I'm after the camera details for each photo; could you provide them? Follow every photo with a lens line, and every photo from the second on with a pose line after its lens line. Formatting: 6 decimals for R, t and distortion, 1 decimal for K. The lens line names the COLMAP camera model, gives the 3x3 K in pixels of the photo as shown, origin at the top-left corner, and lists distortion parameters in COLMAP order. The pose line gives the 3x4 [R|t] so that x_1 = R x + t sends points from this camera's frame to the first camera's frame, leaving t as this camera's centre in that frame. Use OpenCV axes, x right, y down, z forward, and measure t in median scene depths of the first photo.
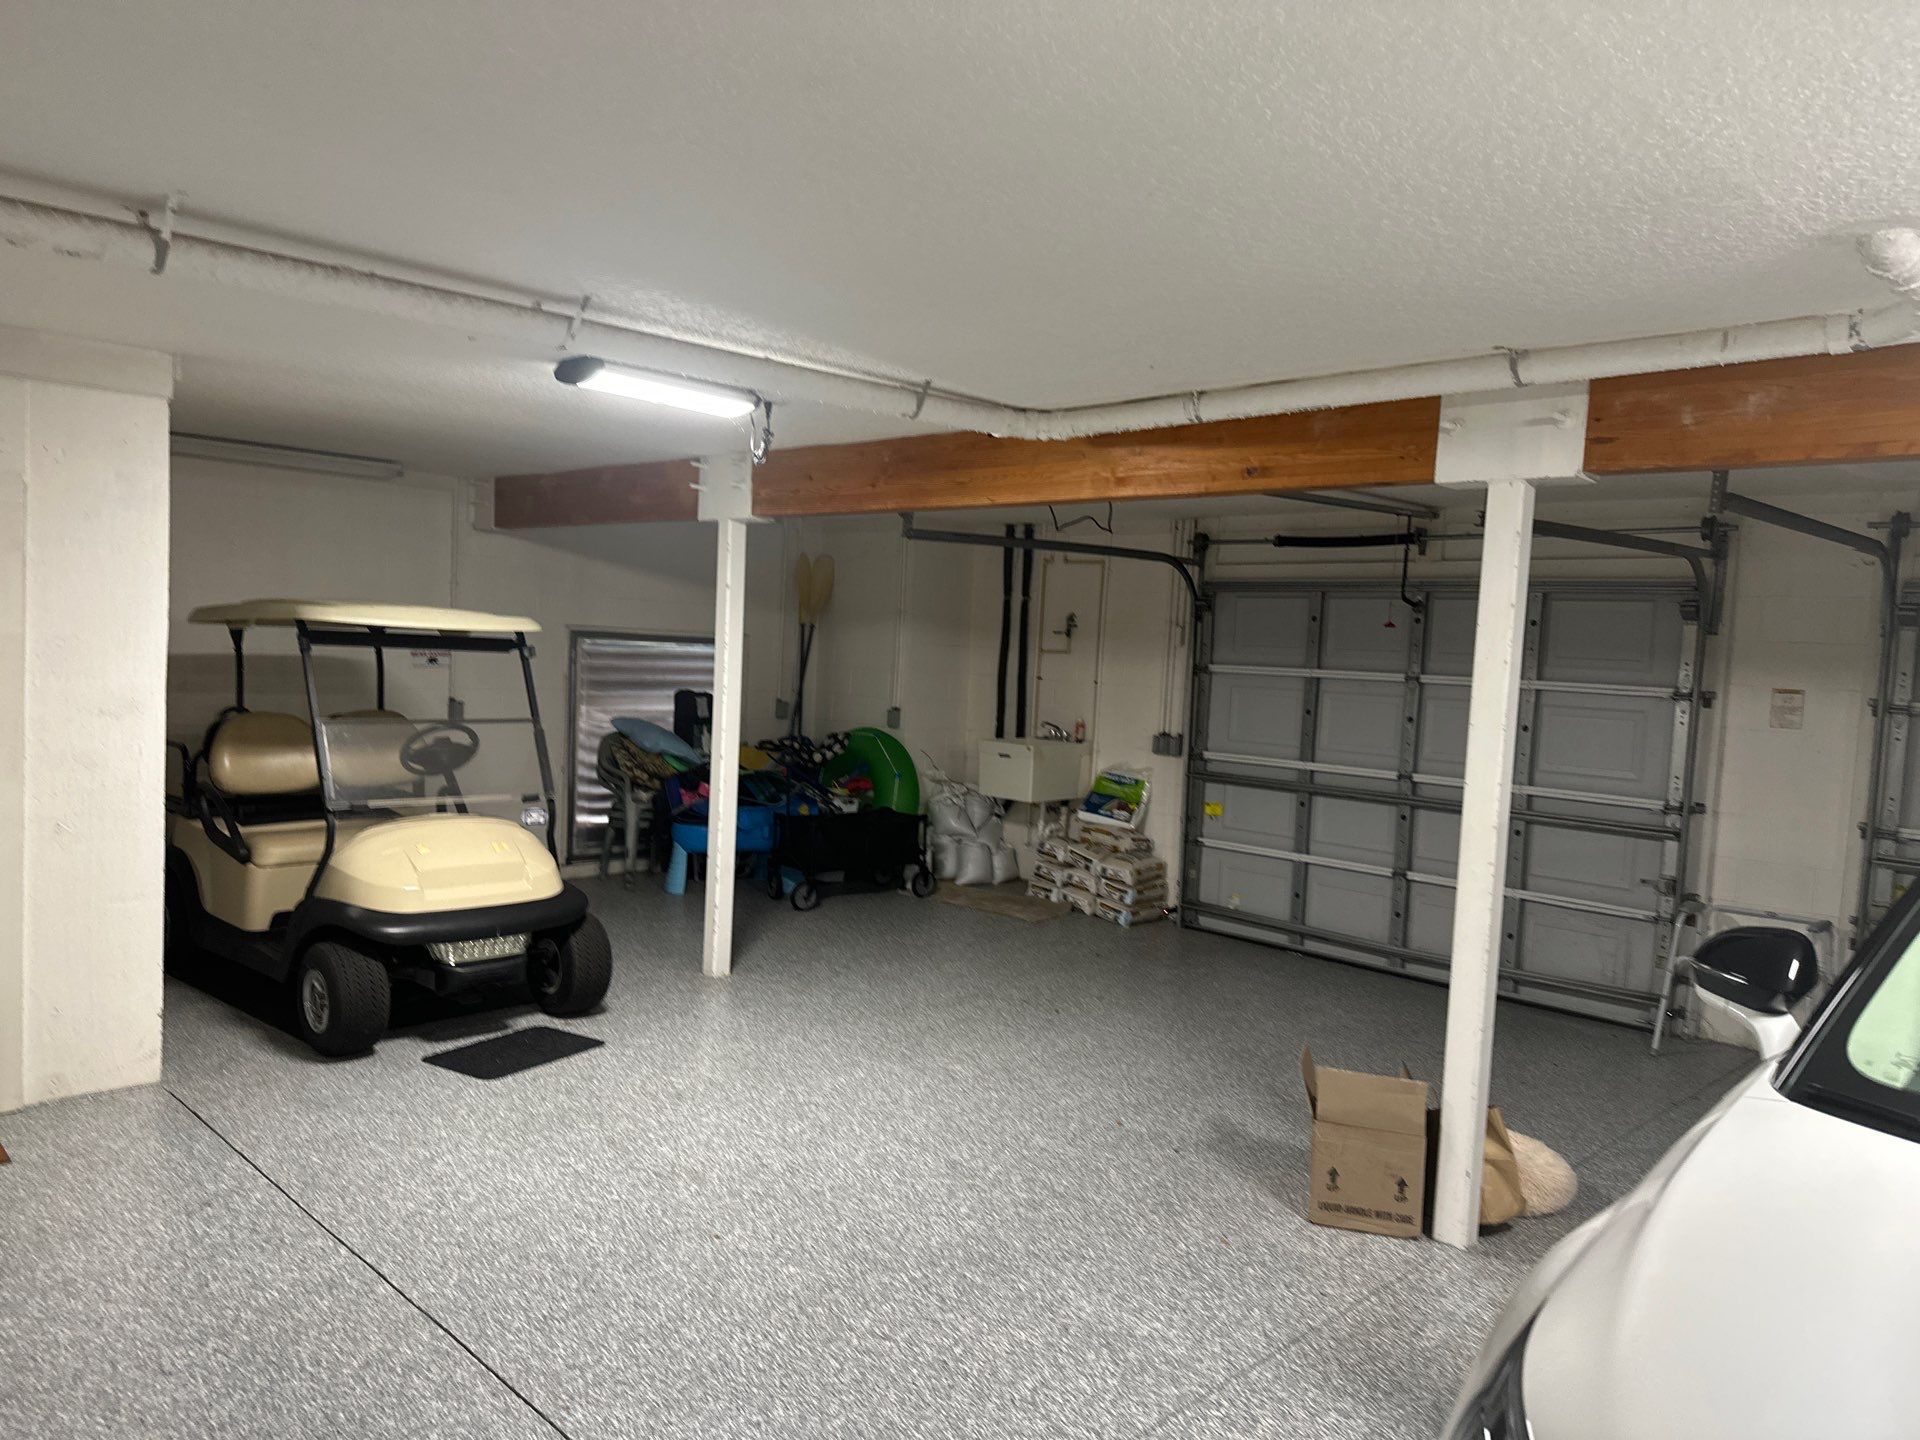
lens RADIAL K [[1337.0, 0, 966.3], [0, 1337.0, 729.7], [0, 0, 1]] dist [0.062138, -0.077658]
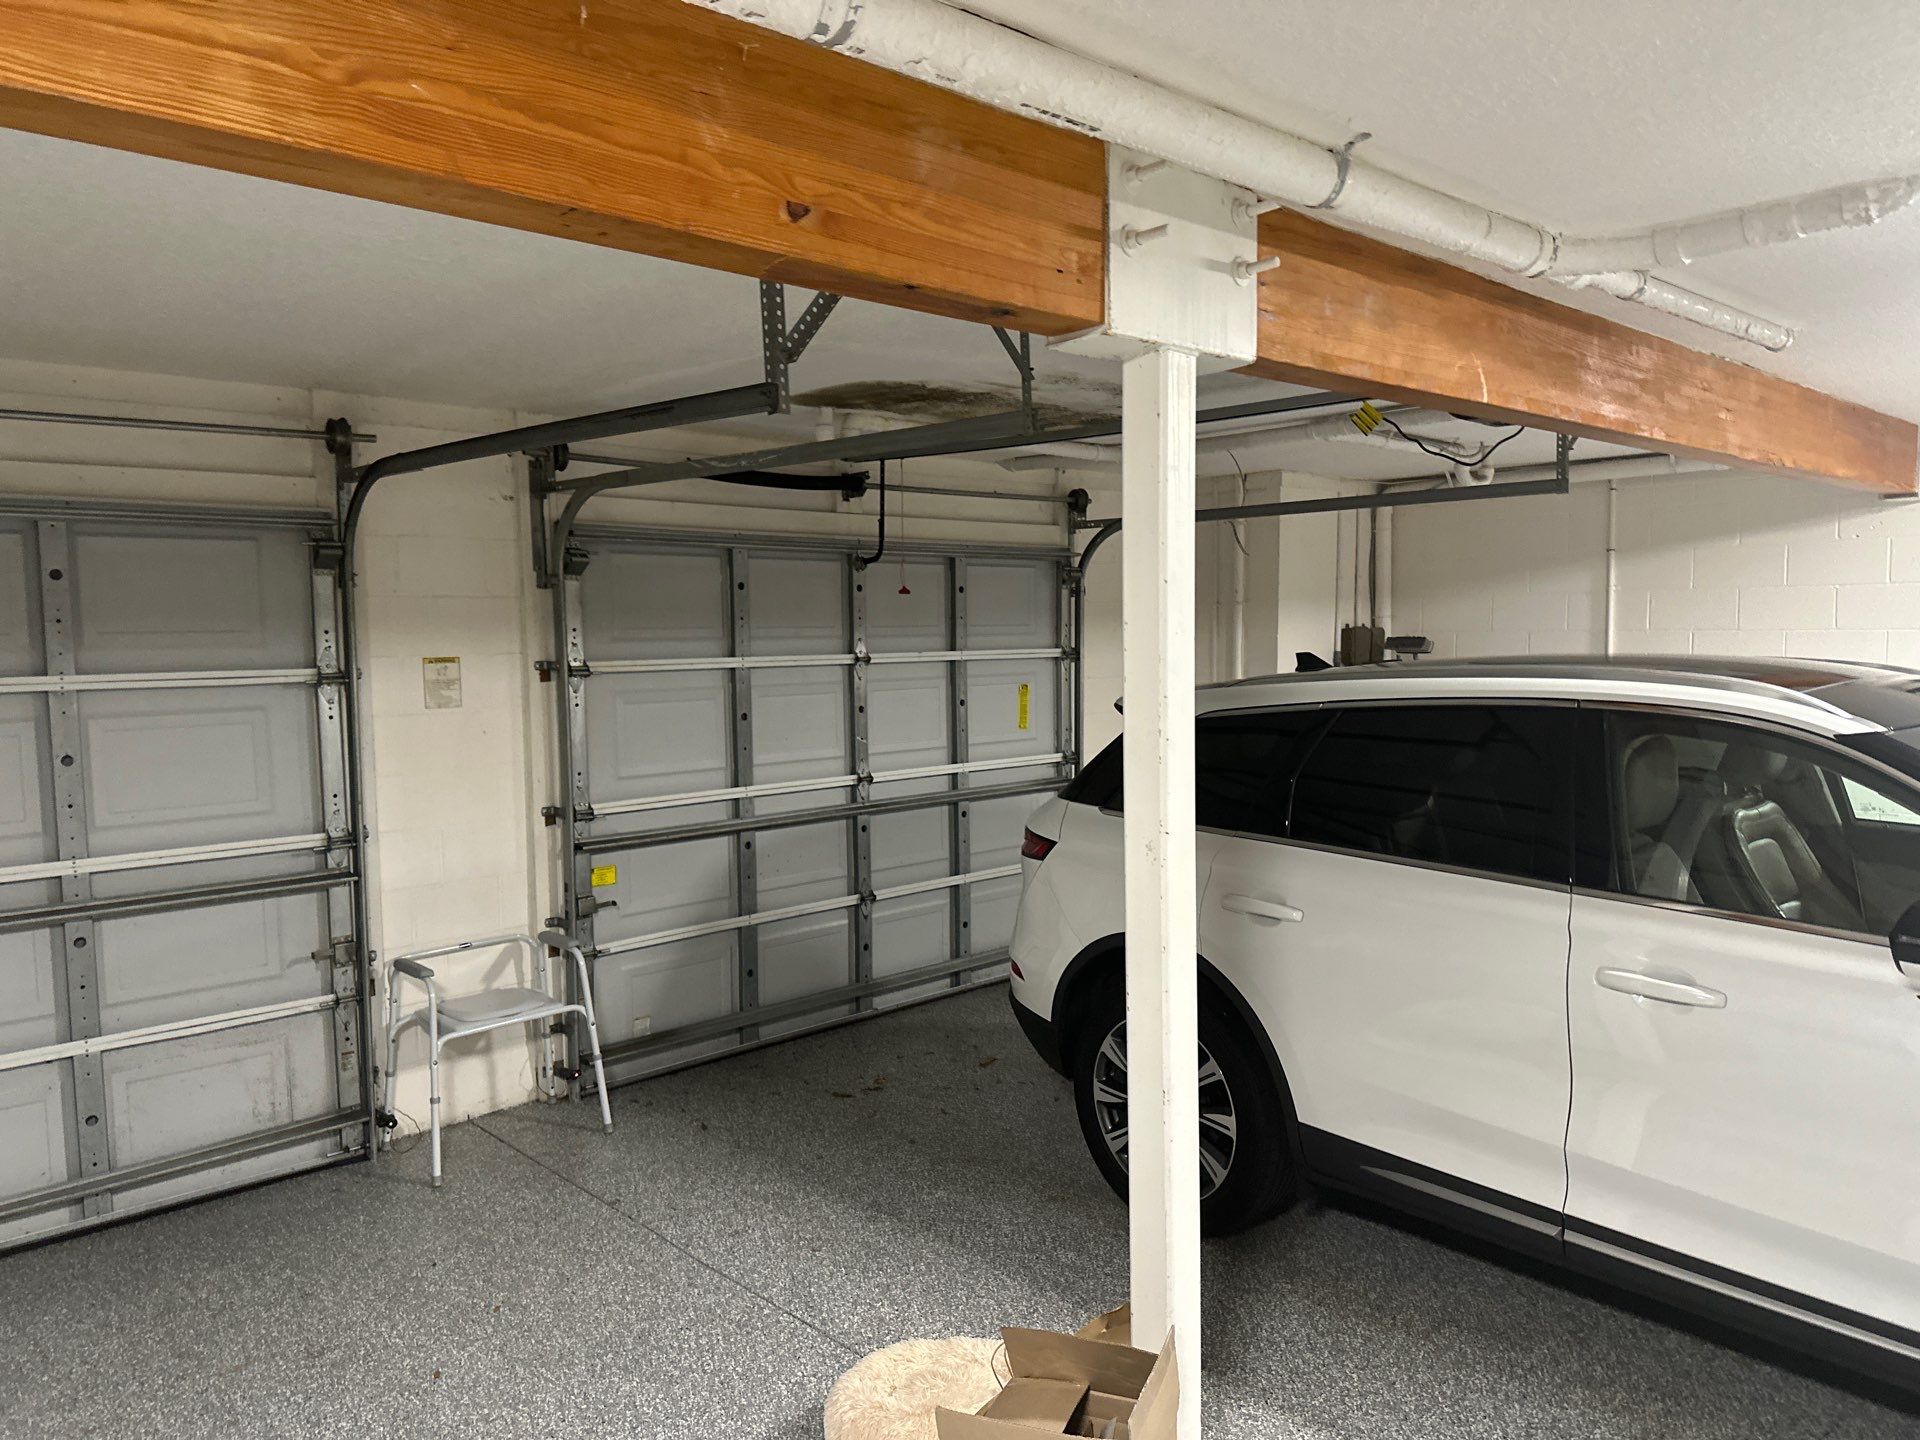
lens RADIAL K [[1337.0, 0, 969.2], [0, 1337.0, 733.7], [0, 0, 1]] dist [0.062138, -0.077658]
pose [[0.028056, -0.126092, 0.991622, -0.148594], [0.082106, 0.988951, 0.123429, -0.054754], [-0.996229, 0.077955, 0.038099, 0.642839]]
